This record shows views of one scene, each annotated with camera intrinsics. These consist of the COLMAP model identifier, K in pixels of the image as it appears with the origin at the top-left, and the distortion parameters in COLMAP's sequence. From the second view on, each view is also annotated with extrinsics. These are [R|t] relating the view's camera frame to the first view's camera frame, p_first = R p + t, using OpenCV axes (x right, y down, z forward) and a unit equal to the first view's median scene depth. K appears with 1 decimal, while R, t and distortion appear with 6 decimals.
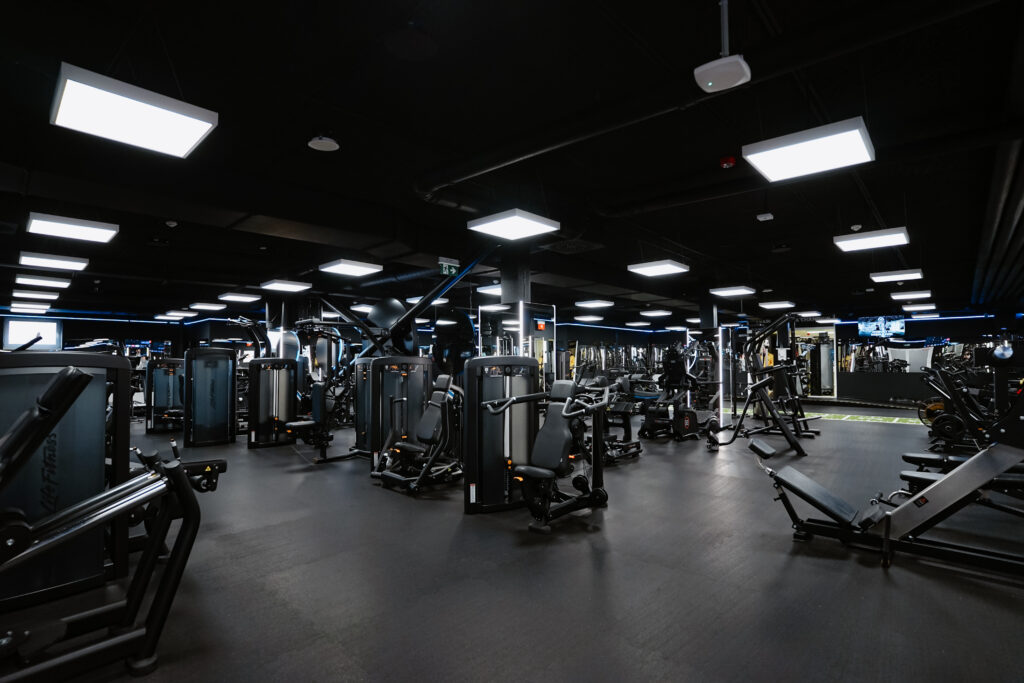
lens RADIAL K [[500.4, 0, 512.0], [0, 500.4, 341.5], [0, 0, 1]] dist [-0.083105, 0.040448]
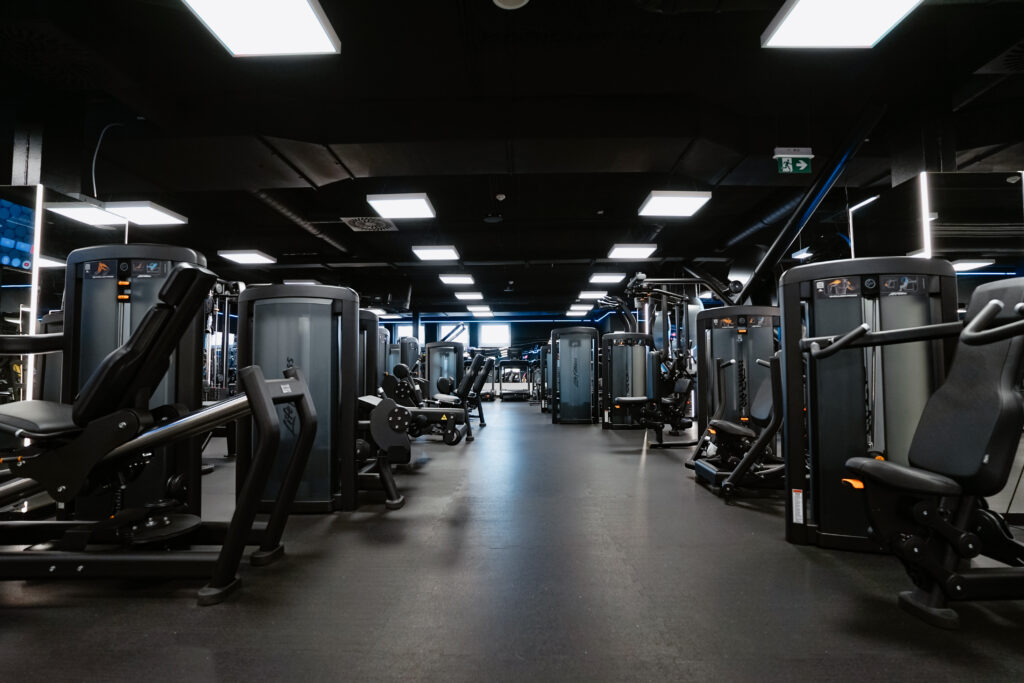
lens RADIAL K [[500.4, 0, 512.0], [0, 500.4, 341.5], [0, 0, 1]] dist [-0.083105, 0.040448]
pose [[0.665017, -0.042755, -0.745604, 0.100895], [0.032777, 0.999069, -0.028055, 0.102076], [0.746109, -0.005781, 0.665799, 0.323193]]
